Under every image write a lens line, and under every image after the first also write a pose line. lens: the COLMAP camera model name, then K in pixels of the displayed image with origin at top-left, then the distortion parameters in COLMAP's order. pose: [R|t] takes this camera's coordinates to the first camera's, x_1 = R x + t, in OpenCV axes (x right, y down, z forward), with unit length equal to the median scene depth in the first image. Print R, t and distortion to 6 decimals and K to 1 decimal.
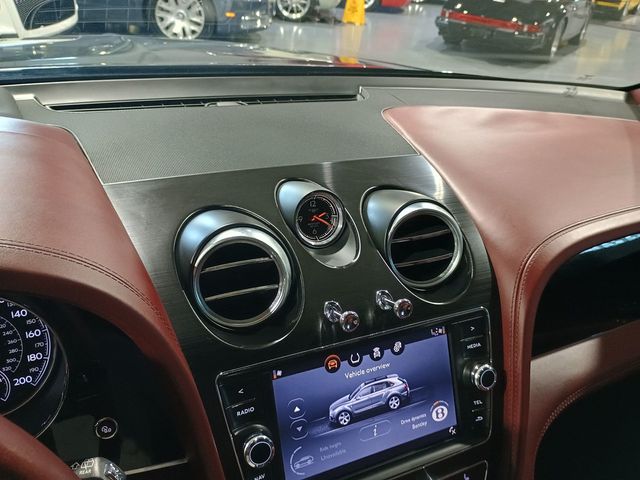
lens RADIAL K [[541.2, 0, 324.9], [0, 541.2, 238.1], [0, 0, 1]] dist [0.012572, -0.012019]
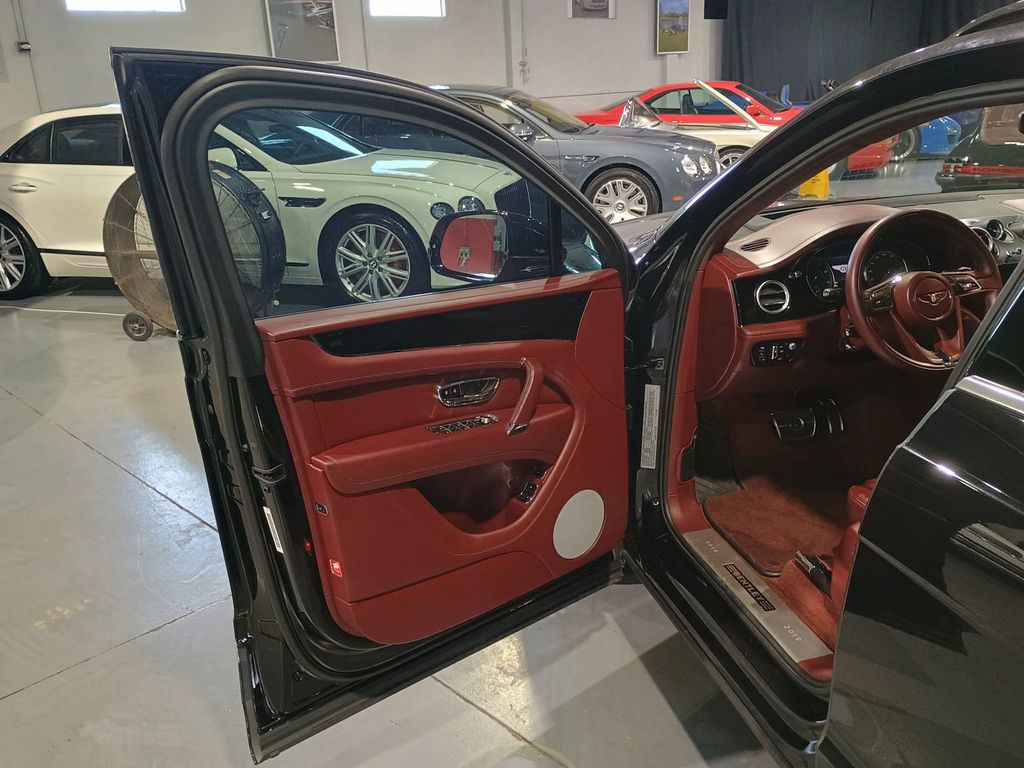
lens RADIAL K [[865.9, 0, 519.8], [0, 865.9, 381.0], [0, 0, 1]] dist [0.012572, -0.012019]
pose [[0.969641, -0.071230, -0.233929, -0.117746], [0.025011, 0.980507, -0.194887, 0.137644], [0.243251, 0.183119, 0.952521, -0.326508]]
